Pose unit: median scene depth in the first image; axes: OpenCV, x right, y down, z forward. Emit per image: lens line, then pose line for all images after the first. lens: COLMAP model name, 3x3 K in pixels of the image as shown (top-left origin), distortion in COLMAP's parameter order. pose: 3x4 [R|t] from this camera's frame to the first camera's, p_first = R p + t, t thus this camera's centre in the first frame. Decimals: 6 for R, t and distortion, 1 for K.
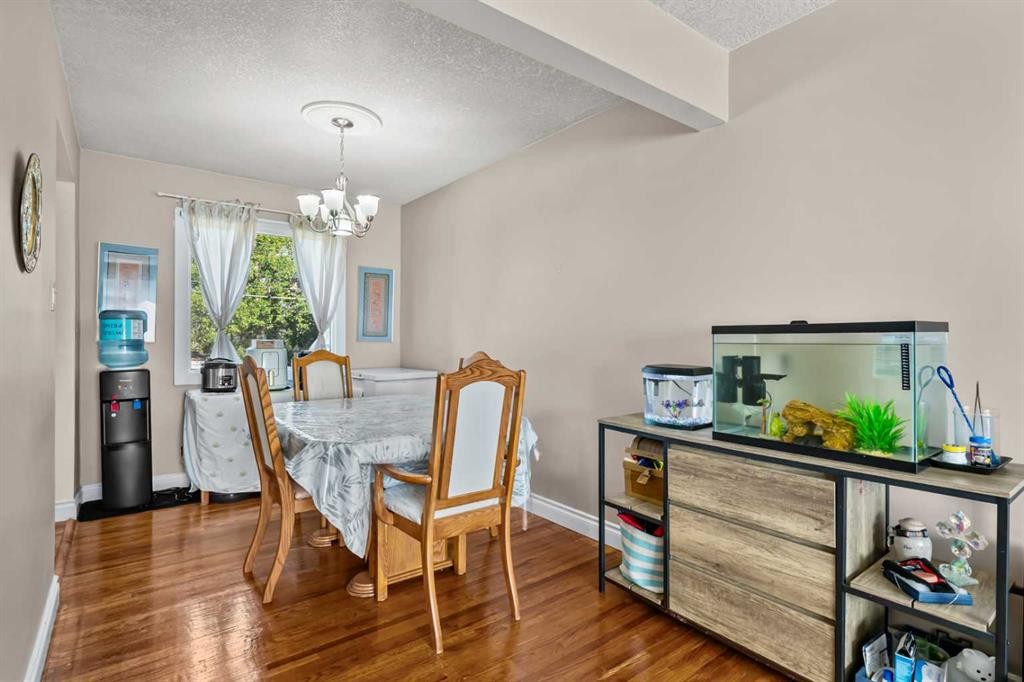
lens RADIAL K [[508.1, 0, 505.6], [0, 508.1, 339.4], [0, 0, 1]] dist [0.000169, 0.000187]
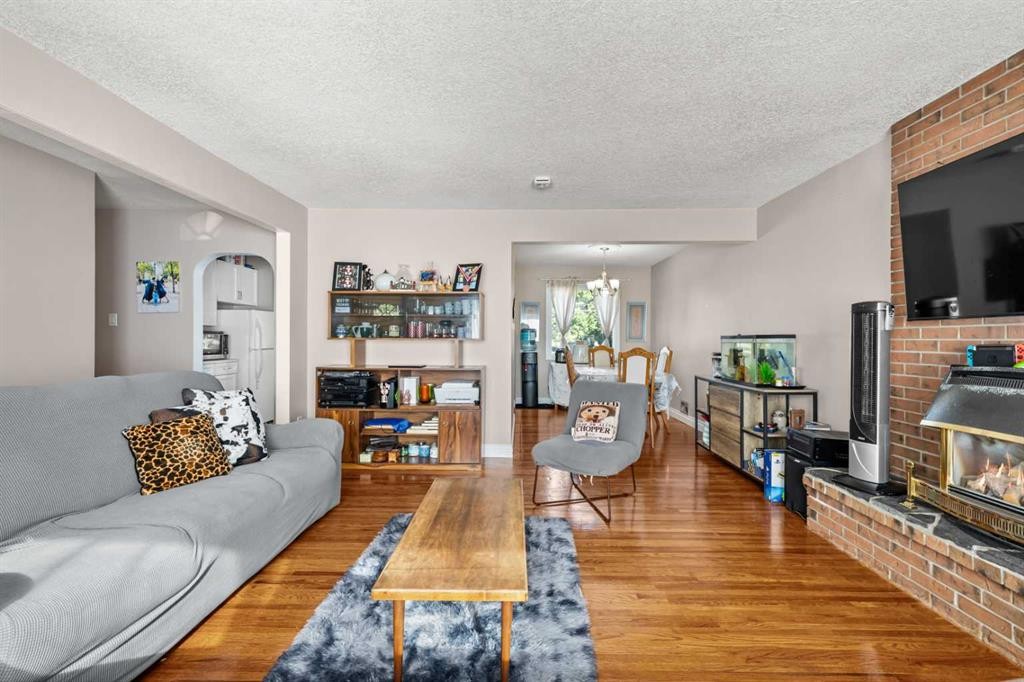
lens RADIAL K [[429.3, 0, 512.0], [0, 429.3, 341.0], [0, 0, 1]] dist [0.000307, 0.000164]
pose [[0.785715, 0.002943, -0.618582, 0.807614], [-0.001368, 0.999995, 0.003021, -0.004970], [0.618588, -0.001528, 0.785714, -1.169924]]
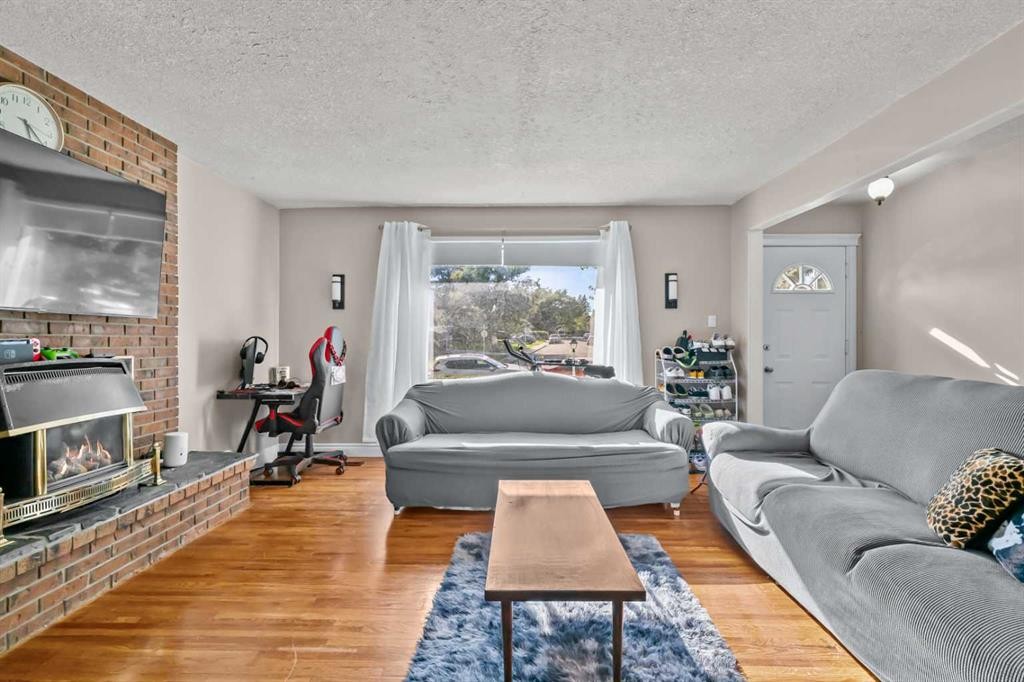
lens RADIAL K [[457.8, 0, 499.7], [0, 457.8, 341.0], [0, 0, 1]] dist [0.001698, 0.000377]
pose [[-0.779407, -0.004889, 0.626499, -0.285429], [-0.005459, 0.999985, 0.001013, 0.000931], [-0.626495, -0.002631, -0.779421, 0.227781]]
